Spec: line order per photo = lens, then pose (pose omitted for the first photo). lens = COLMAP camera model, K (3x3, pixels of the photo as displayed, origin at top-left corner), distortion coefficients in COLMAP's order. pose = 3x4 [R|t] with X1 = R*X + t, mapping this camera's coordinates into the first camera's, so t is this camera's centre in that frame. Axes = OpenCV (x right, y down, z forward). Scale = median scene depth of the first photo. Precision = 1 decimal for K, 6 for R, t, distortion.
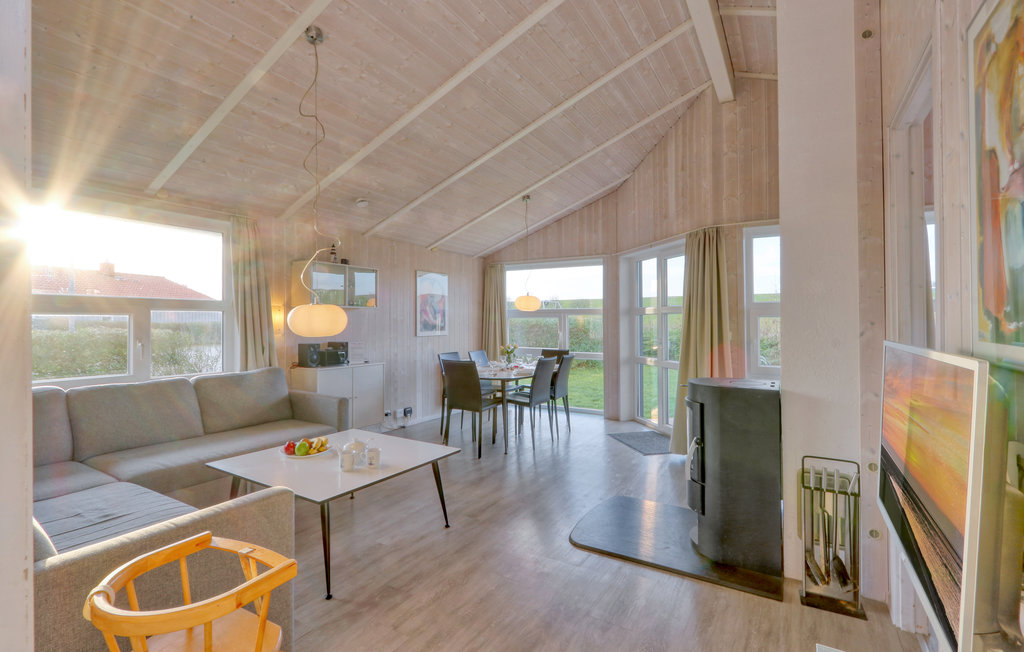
lens RADIAL K [[466.4, 0, 512.0], [0, 466.4, 326.0], [0, 0, 1]] dist [0.000400, 0.000060]
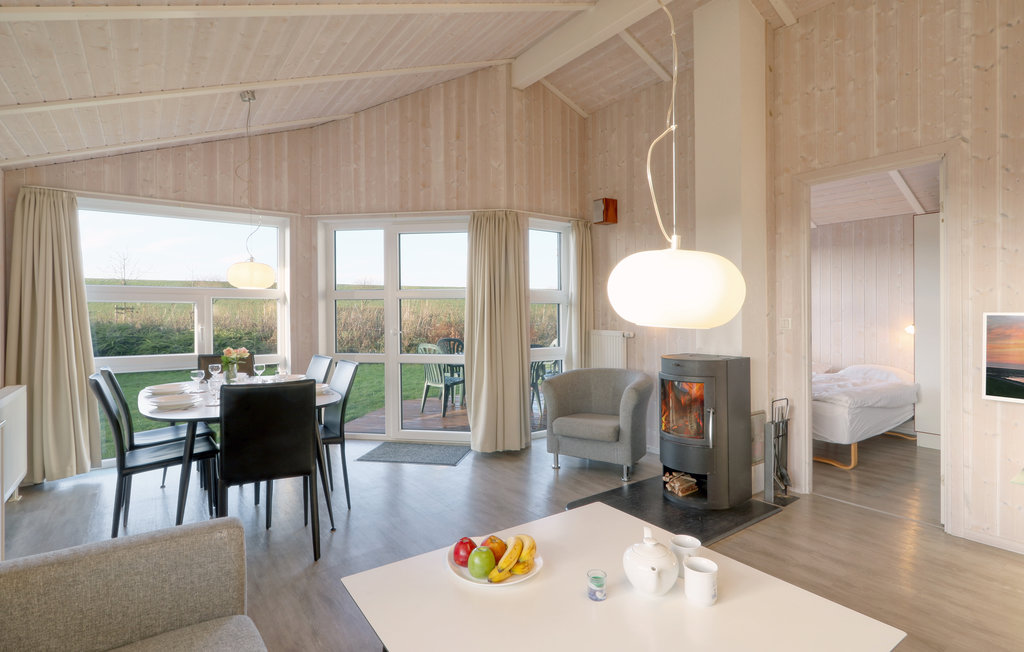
lens RADIAL K [[503.3, 0, 512.0], [0, 503.3, 326.0], [0, 0, 1]] dist [-0.005993, -0.001694]
pose [[0.390545, -0.020879, 0.920347, -0.376101], [0.011968, 0.999773, 0.017602, 0.006670], [-0.920506, 0.004140, 0.390706, 0.409494]]
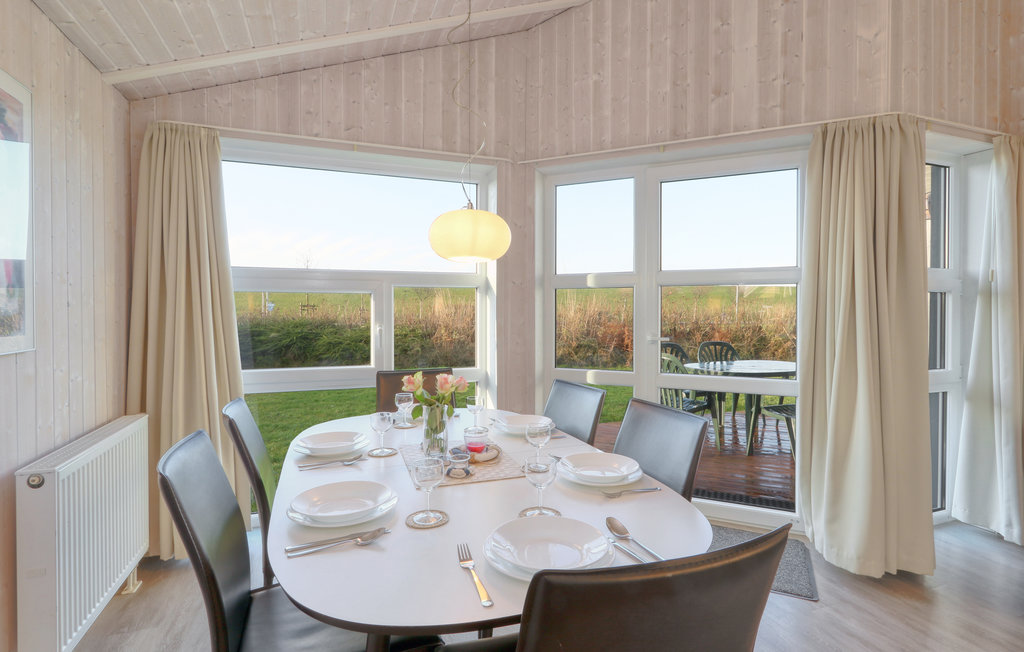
lens RADIAL K [[503.3, 0, 512.0], [0, 503.3, 326.0], [0, 0, 1]] dist [-0.005993, -0.001694]
pose [[0.626793, -0.020286, 0.778922, -0.192733], [0.007442, 0.999771, 0.020049, 0.004129], [-0.779150, -0.006769, 0.626800, 0.686963]]
